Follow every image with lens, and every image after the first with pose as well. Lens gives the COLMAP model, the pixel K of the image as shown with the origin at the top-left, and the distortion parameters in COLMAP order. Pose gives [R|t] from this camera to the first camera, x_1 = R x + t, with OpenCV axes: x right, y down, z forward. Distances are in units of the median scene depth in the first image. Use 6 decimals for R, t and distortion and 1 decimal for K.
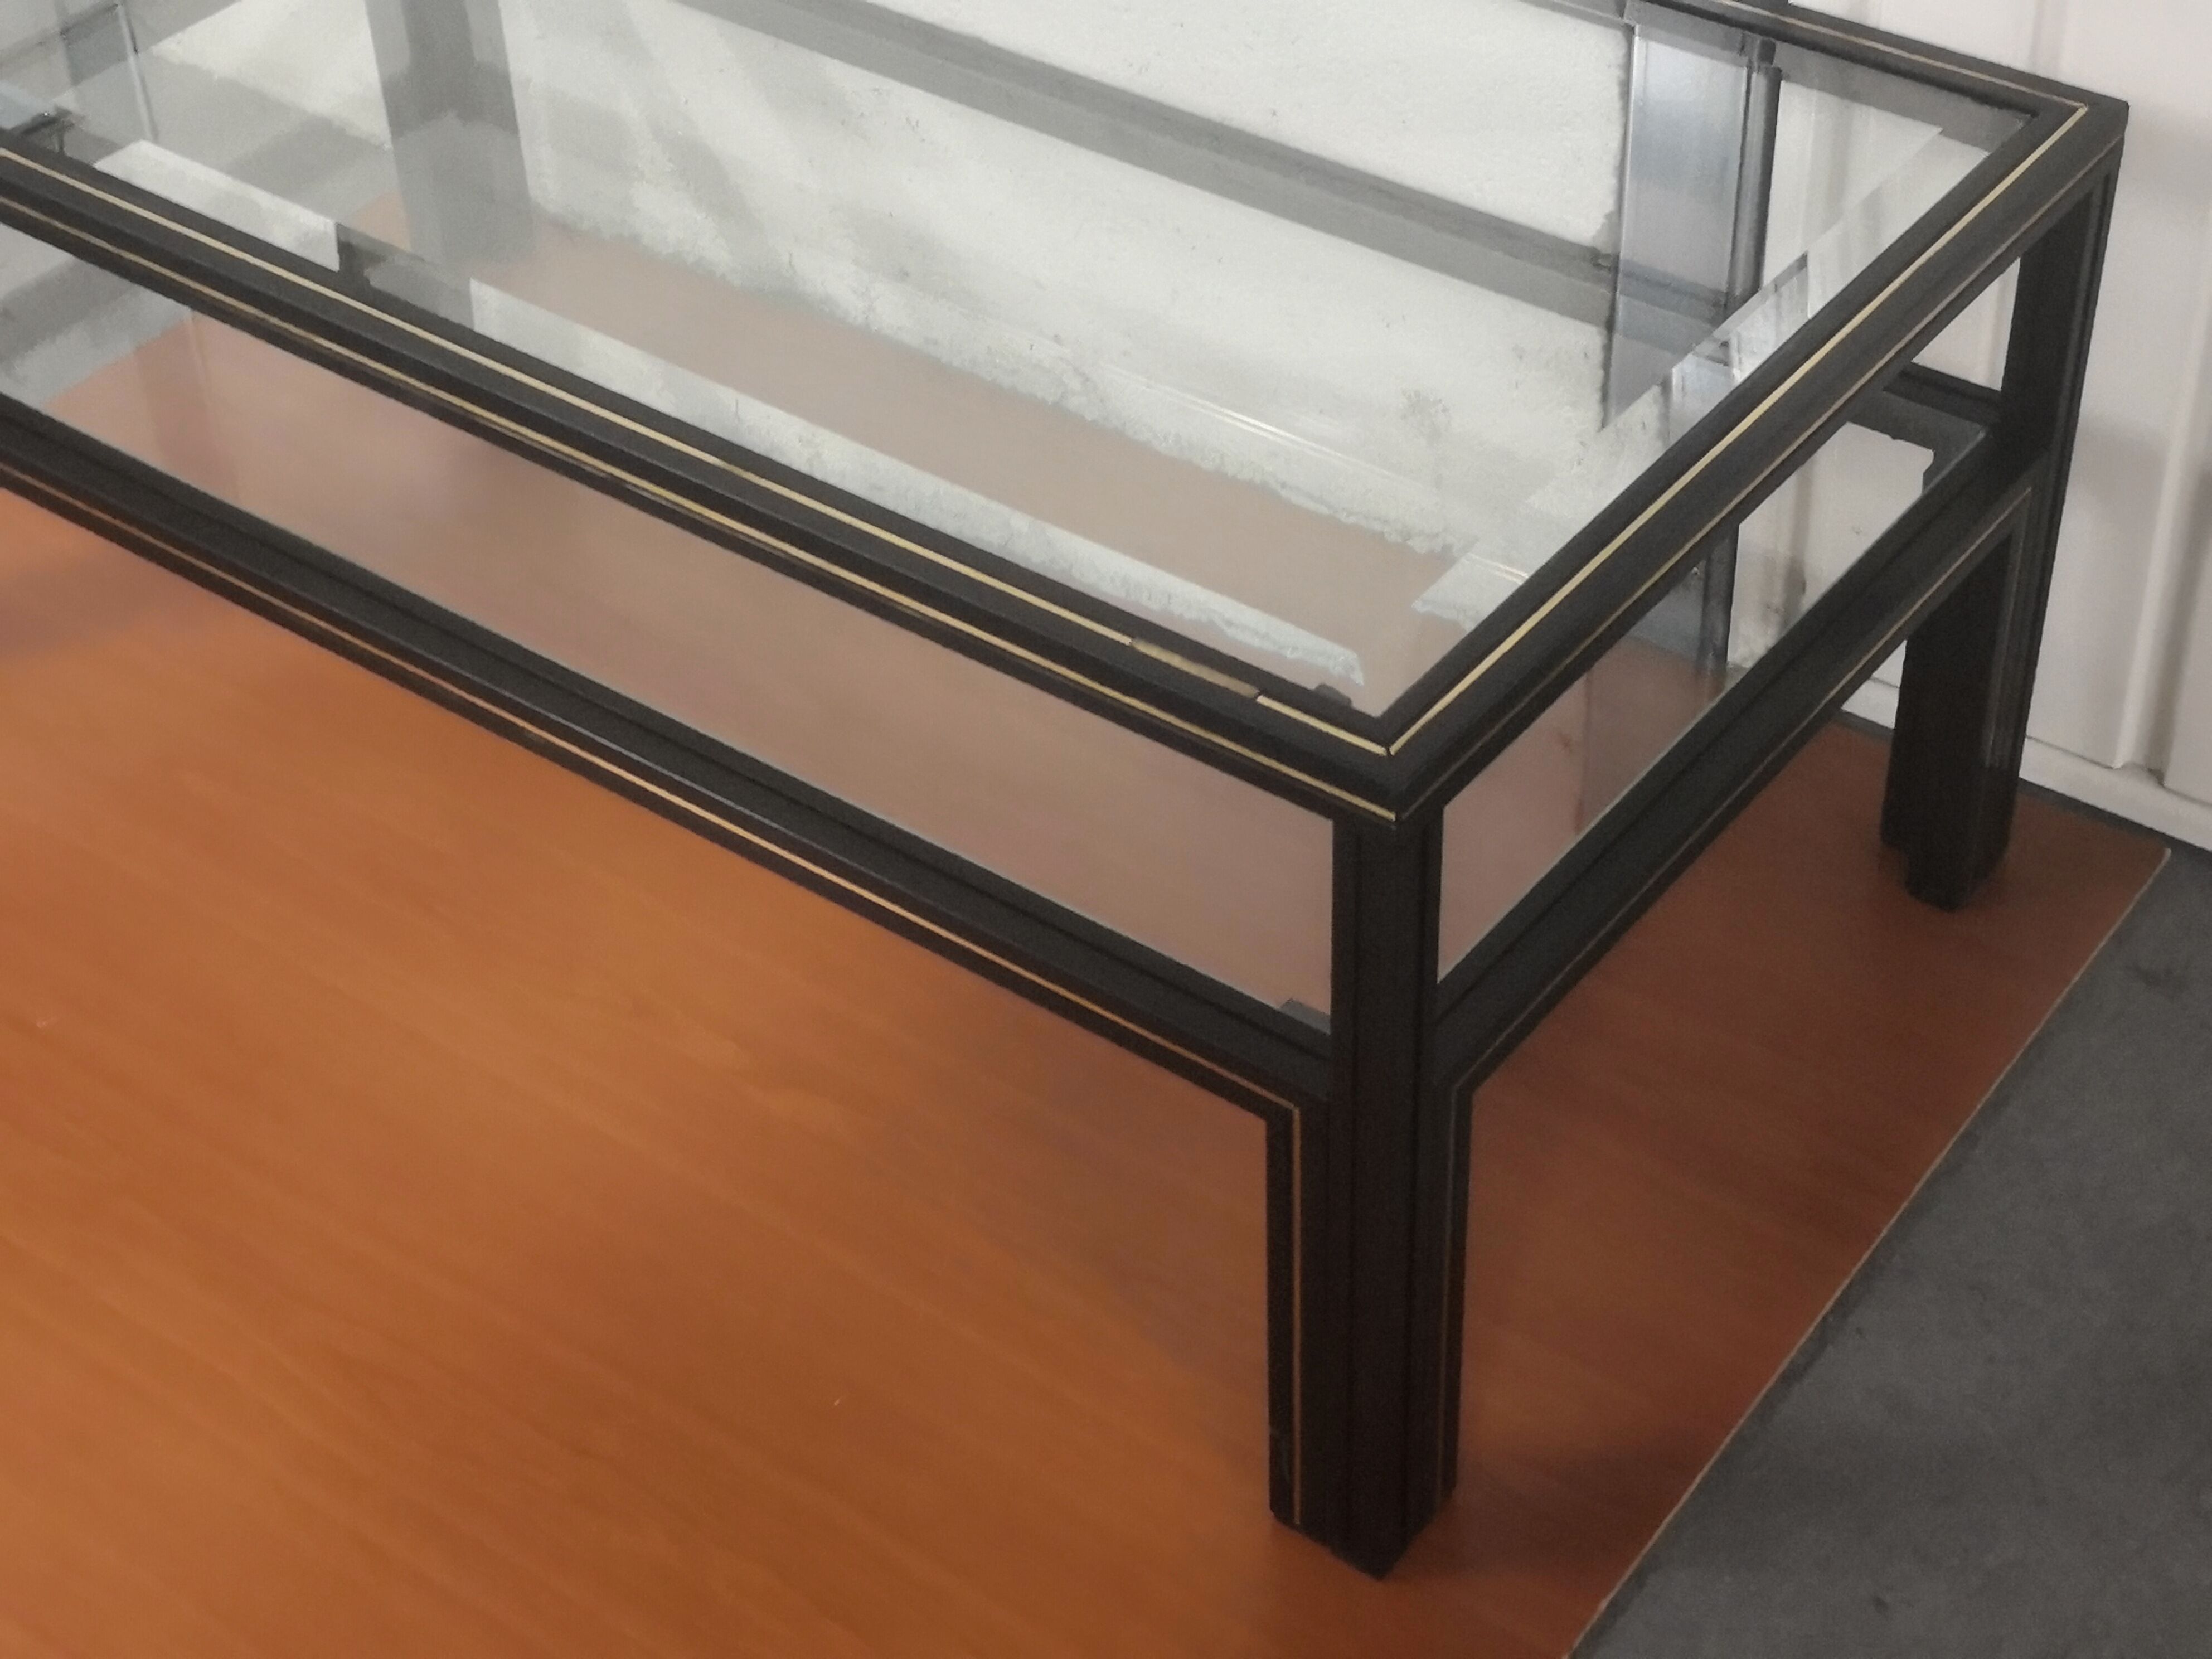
lens RADIAL K [[3515.8, 0, 1106.0], [0, 3515.8, 829.5], [0, 0, 1]] dist [0.149065, -0.012847]
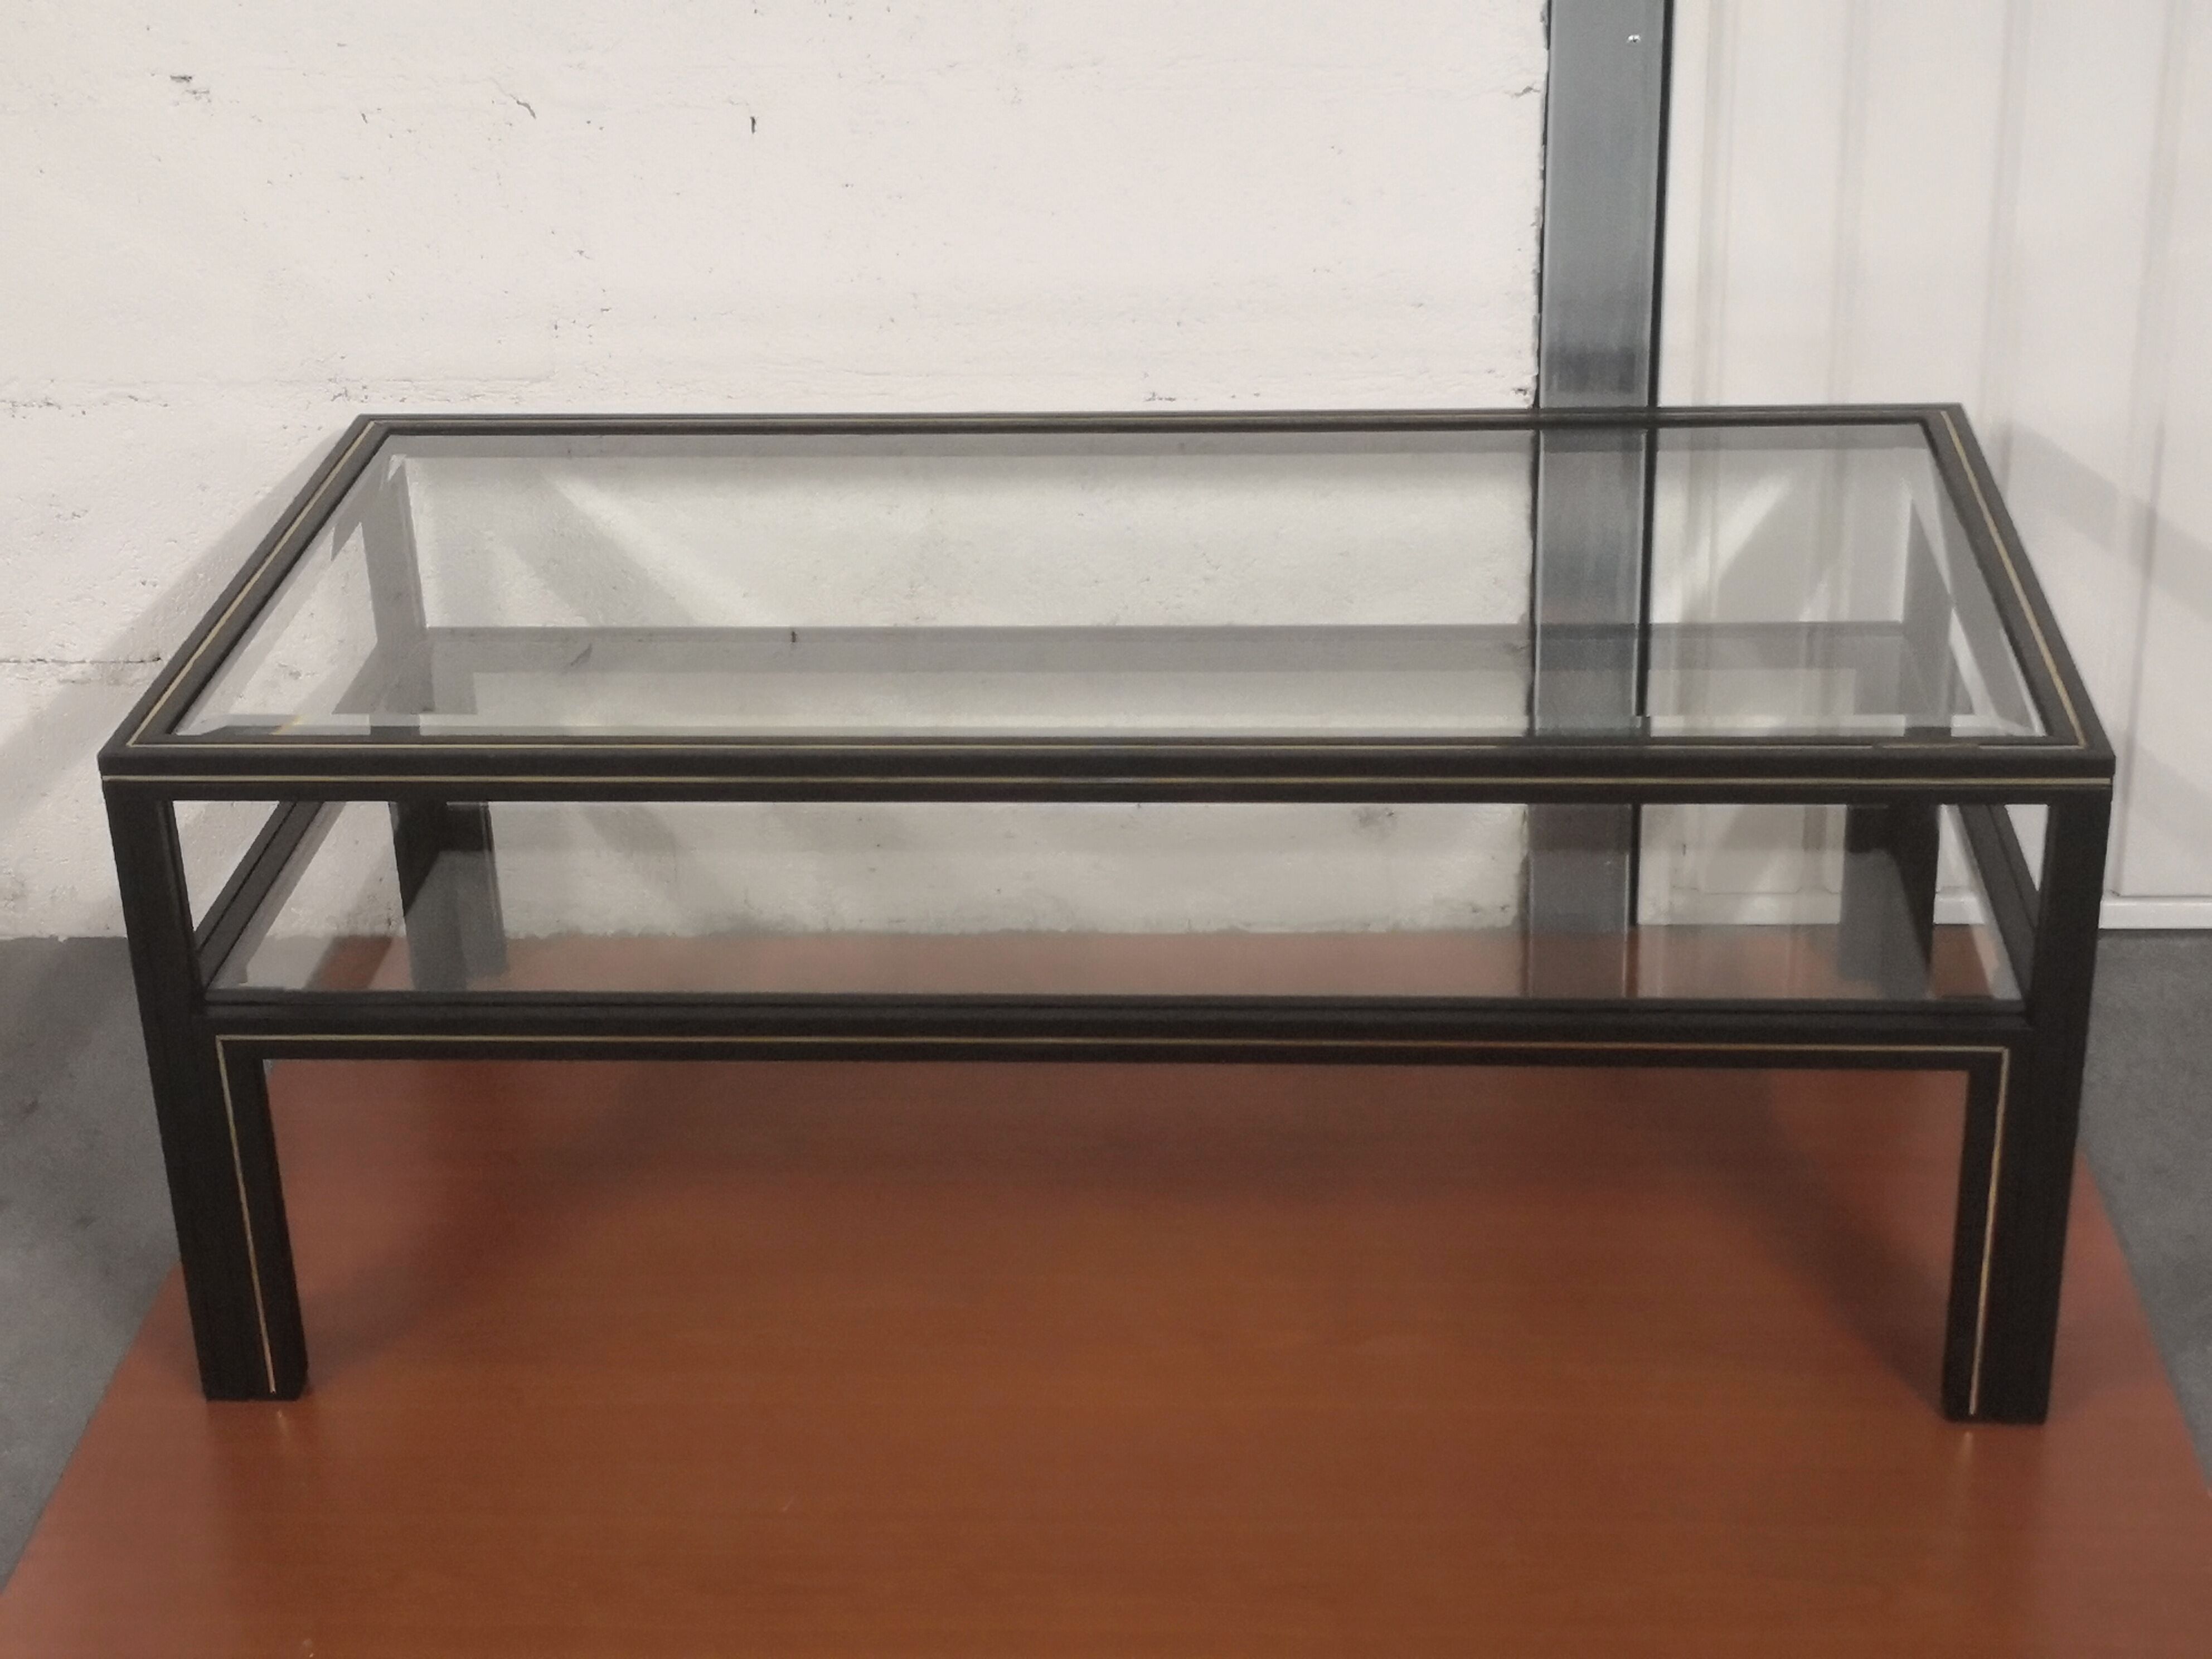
lens RADIAL K [[3515.8, 0, 1106.0], [0, 3515.8, 829.5], [0, 0, 1]] dist [0.149065, -0.012847]
pose [[0.826470, -0.229950, 0.513877, -0.732298], [0.365804, 0.913180, -0.179694, 0.093009], [-0.427941, 0.336490, 0.838833, -0.067396]]
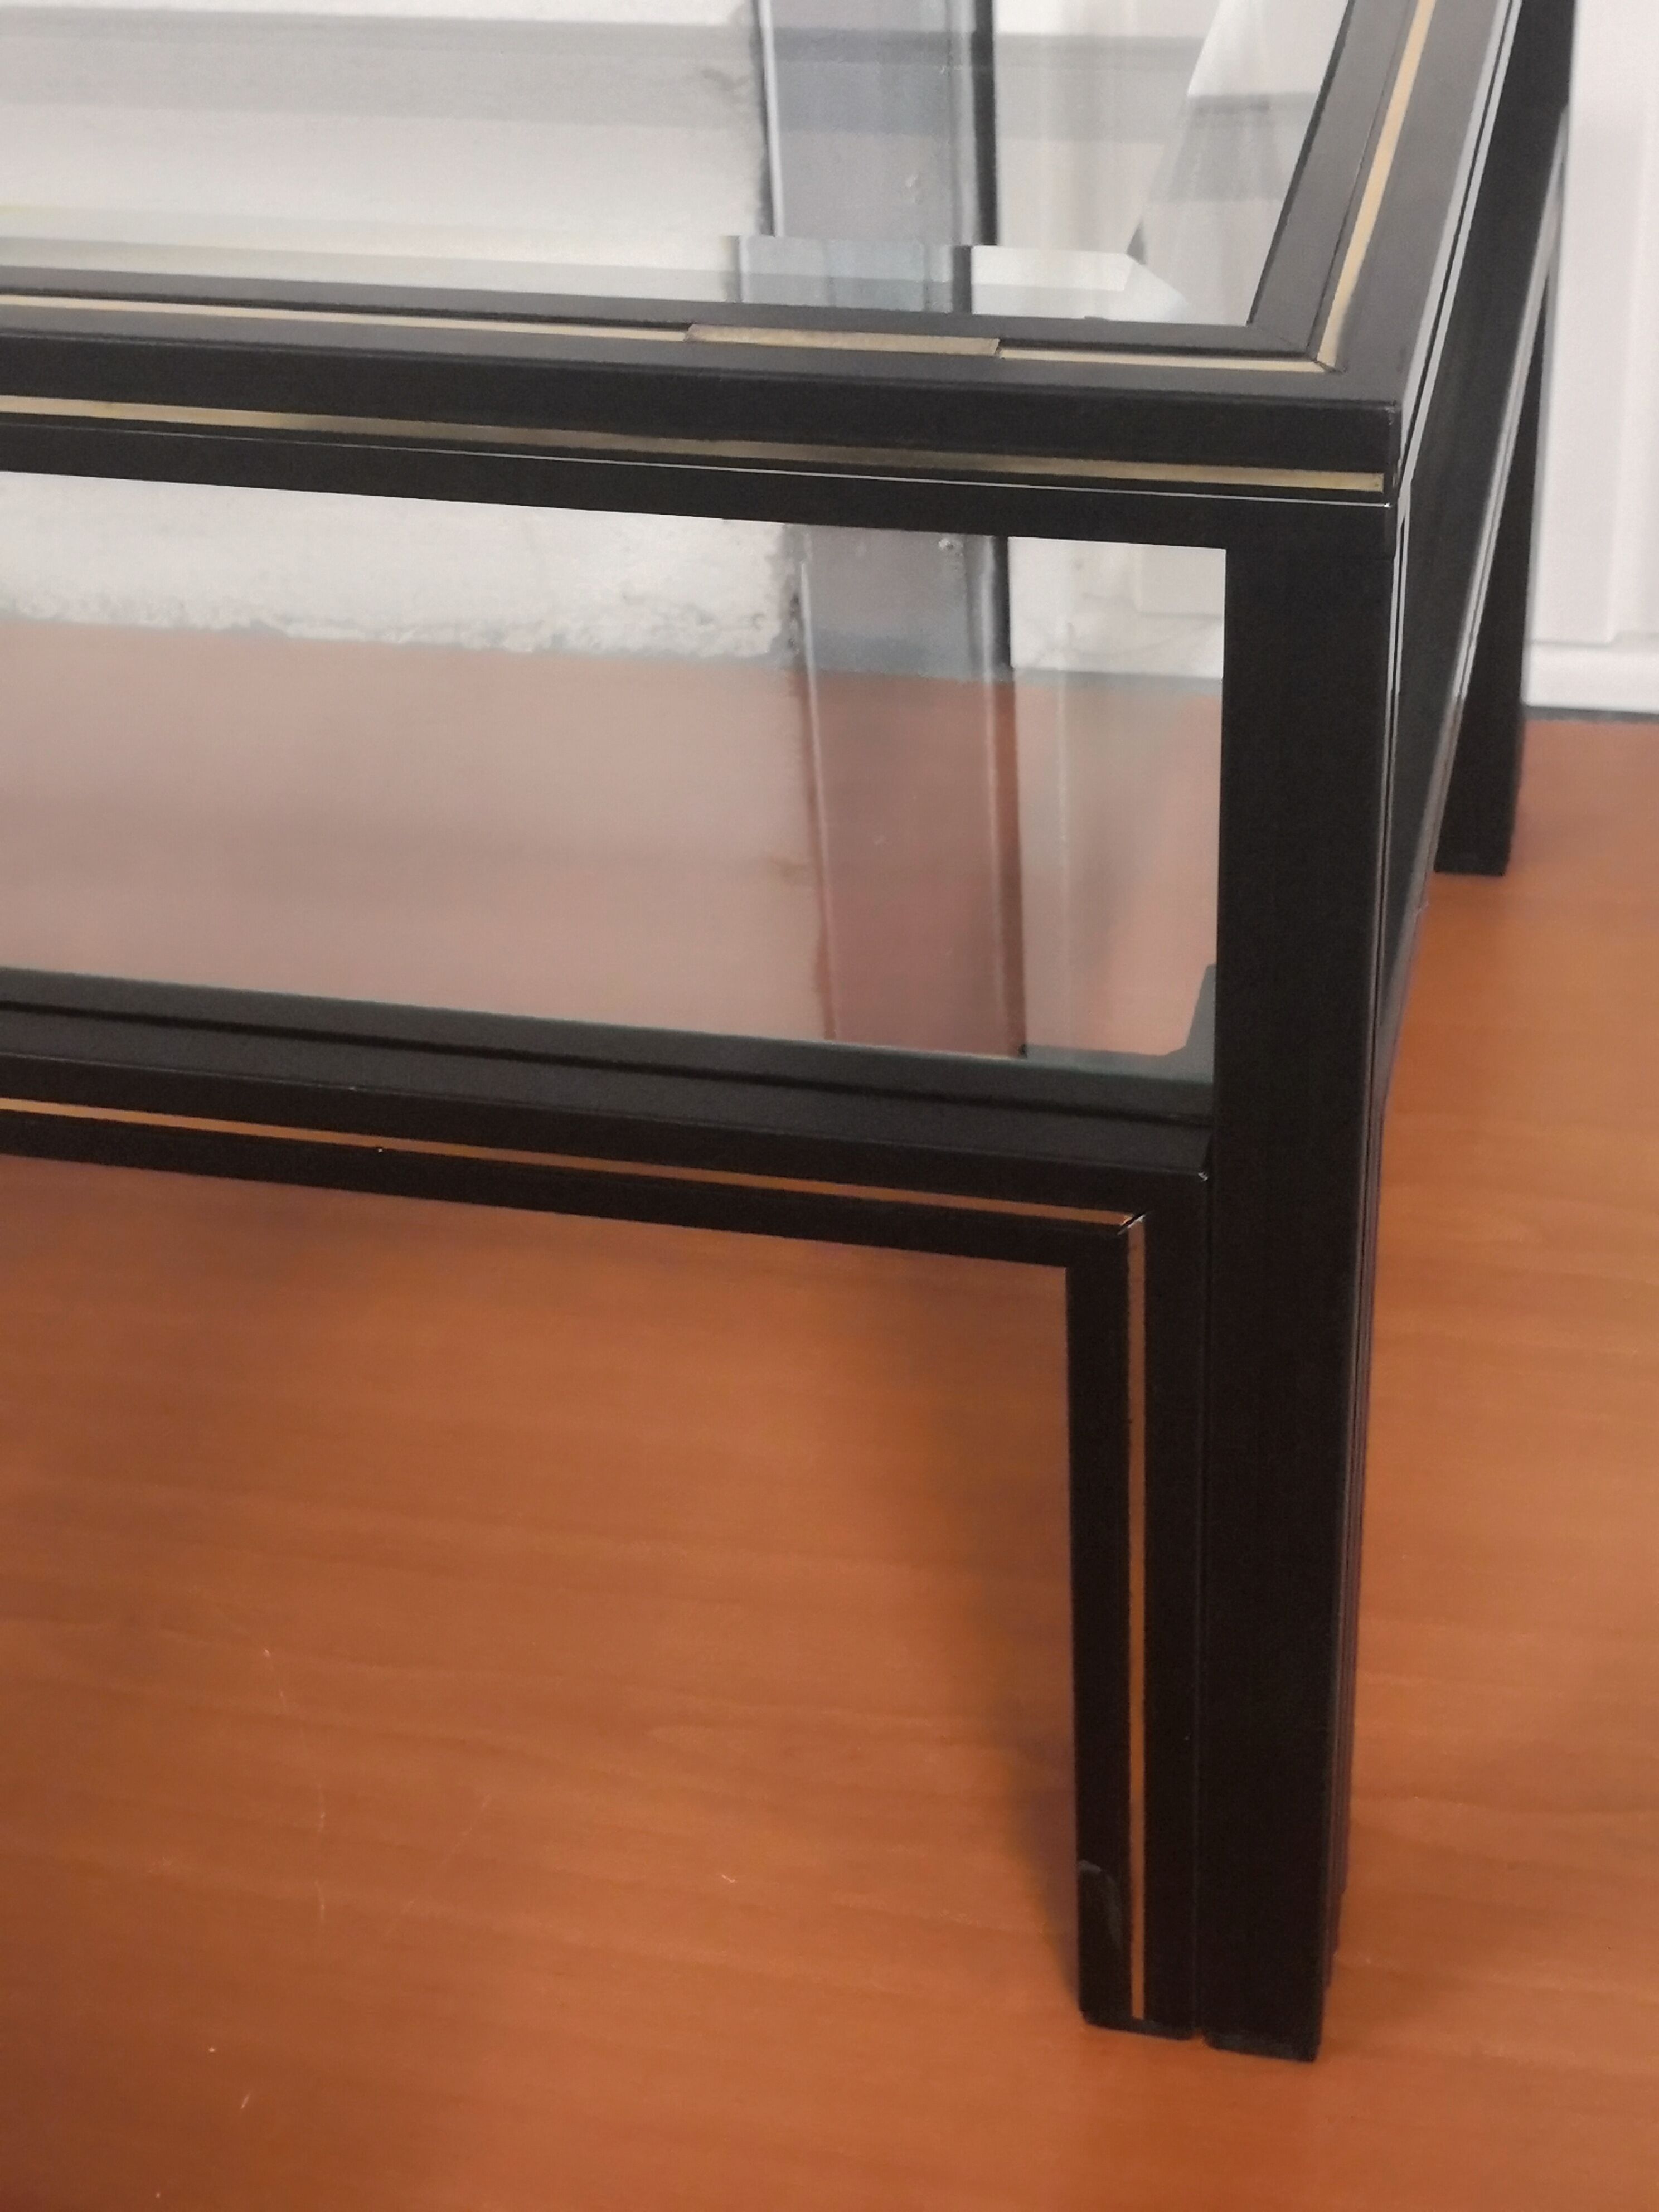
lens RADIAL K [[3515.8, 0, 761.6], [0, 3515.8, 1161.2], [0, 0, 1]] dist [0.149065, -0.012847]
pose [[0.912581, -0.265186, 0.311242, -0.120683], [0.286933, 0.957614, -0.025394, 0.051916], [-0.291316, 0.112480, 0.949991, 0.389408]]
